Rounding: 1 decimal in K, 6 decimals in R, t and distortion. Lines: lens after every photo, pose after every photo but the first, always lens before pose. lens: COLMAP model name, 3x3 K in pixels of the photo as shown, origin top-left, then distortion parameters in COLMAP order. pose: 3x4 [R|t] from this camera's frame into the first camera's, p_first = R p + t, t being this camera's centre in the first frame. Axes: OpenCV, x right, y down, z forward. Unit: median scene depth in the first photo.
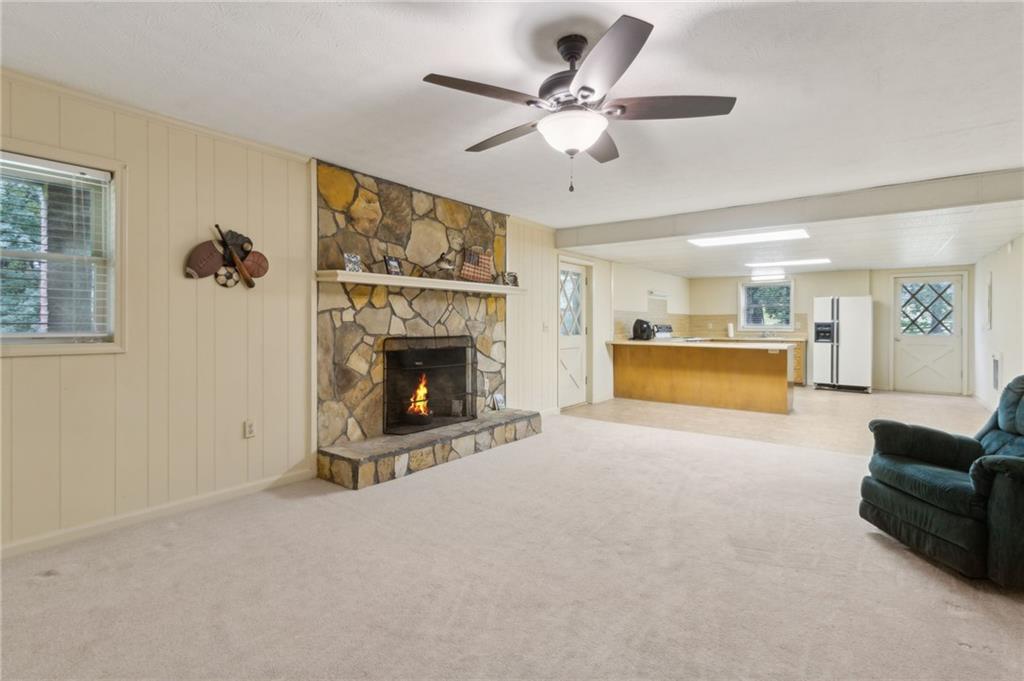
lens RADIAL K [[477.0, 0, 513.7], [0, 477.0, 330.3], [0, 0, 1]] dist [-0.001183, -0.000526]
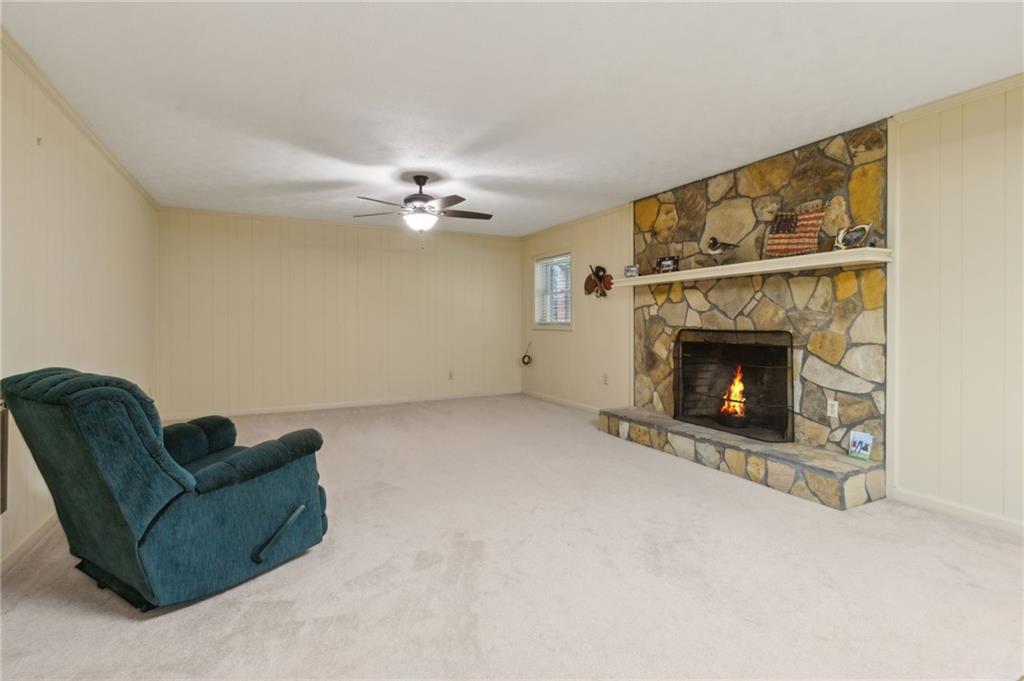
lens RADIAL K [[478.0, 0, 509.6], [0, 478.0, 339.7], [0, 0, 1]] dist [0.001418, -0.000381]
pose [[-0.424758, 0.026649, -0.904914, 0.830517], [-0.019314, 0.999072, 0.038488, 0.004527], [0.905101, 0.033826, -0.423850, 1.023484]]
